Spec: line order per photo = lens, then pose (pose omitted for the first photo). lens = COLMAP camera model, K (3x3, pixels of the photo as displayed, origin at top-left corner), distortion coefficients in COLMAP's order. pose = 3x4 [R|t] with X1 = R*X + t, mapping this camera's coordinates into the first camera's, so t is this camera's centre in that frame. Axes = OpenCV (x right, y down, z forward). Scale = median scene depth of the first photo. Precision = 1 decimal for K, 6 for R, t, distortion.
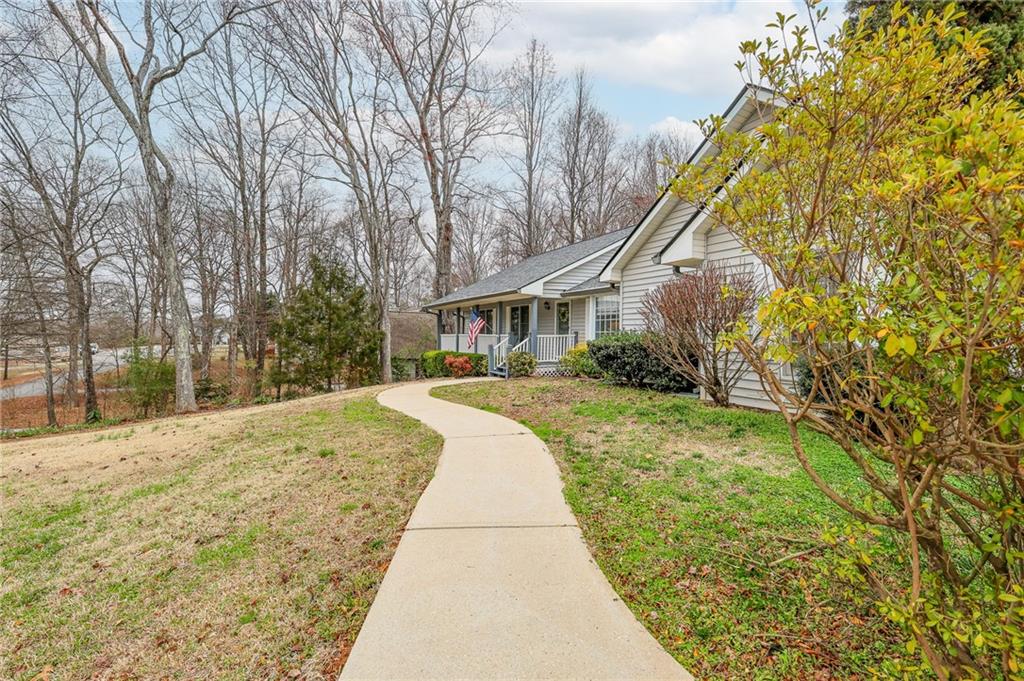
lens RADIAL K [[449.4, 0, 508.7], [0, 449.4, 337.3], [0, 0, 1]] dist [-0.000702, -0.000177]
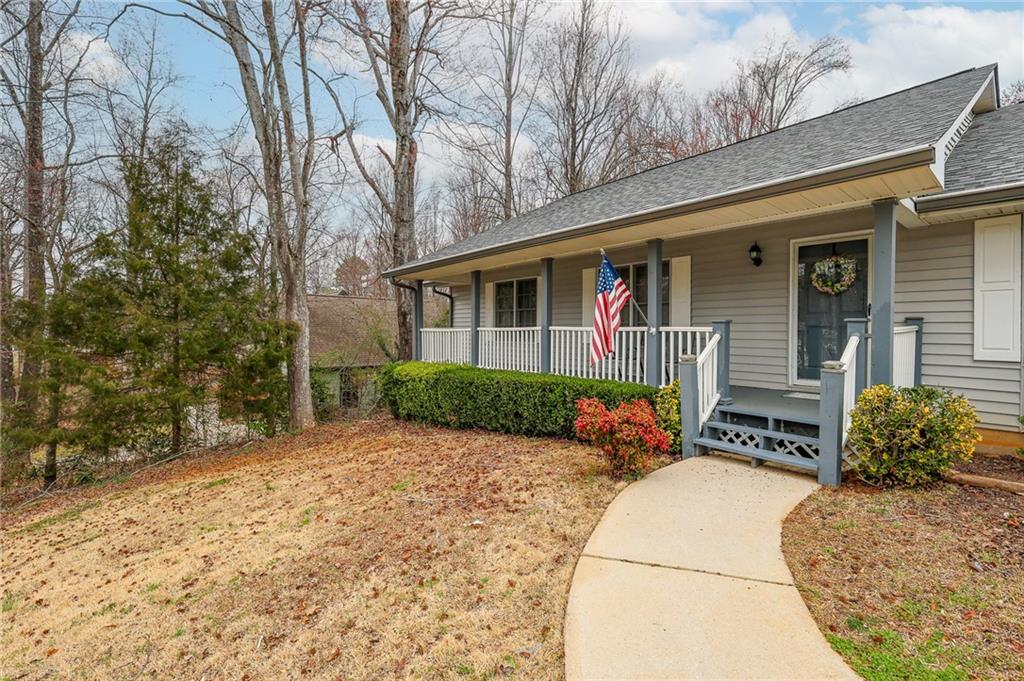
lens RADIAL K [[449.4, 0, 511.4], [0, 449.4, 332.6], [0, 0, 1]] dist [-0.000702, -0.000177]
pose [[0.977490, -0.006630, 0.210880, -0.156083], [0.006415, 0.999978, 0.001704, -0.002226], [-0.210886, -0.000313, 0.977511, 0.479652]]
